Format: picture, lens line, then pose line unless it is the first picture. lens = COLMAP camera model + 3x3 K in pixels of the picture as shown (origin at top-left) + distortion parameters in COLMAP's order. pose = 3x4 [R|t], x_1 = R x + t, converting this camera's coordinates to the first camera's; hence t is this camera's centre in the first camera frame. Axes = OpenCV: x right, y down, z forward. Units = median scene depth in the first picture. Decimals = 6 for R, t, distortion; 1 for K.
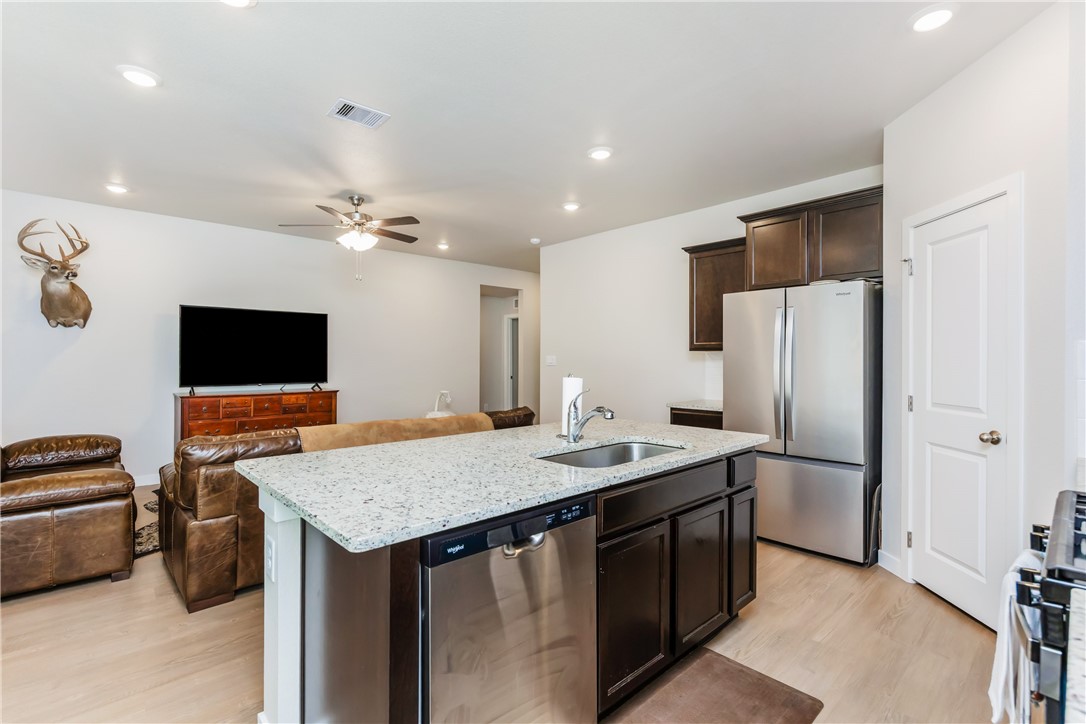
lens RADIAL K [[489.4, 0, 545.0], [0, 489.4, 361.7], [0, 0, 1]] dist [-0.000179, -0.000457]
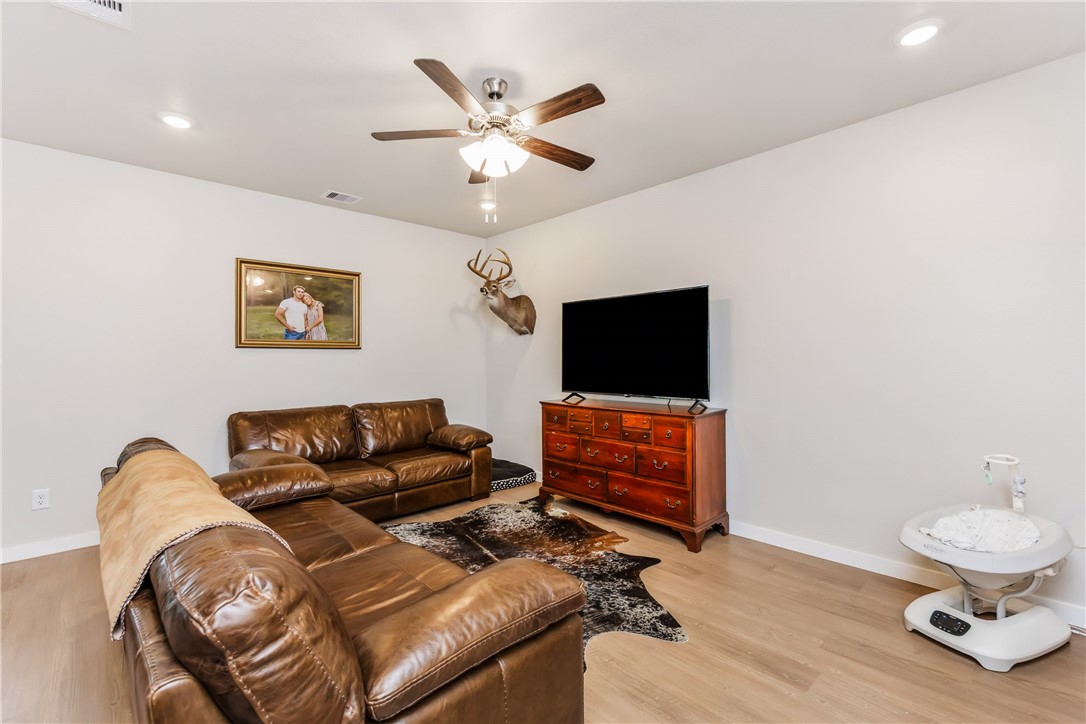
lens RADIAL K [[476.3, 0, 542.6], [0, 476.3, 355.7], [0, 0, 1]] dist [-0.004188, -0.000420]
pose [[-0.000297, -0.011590, -0.999933, 0.163247], [0.004650, 0.999922, -0.011591, -0.005872], [0.999989, -0.004653, -0.000243, 1.017032]]
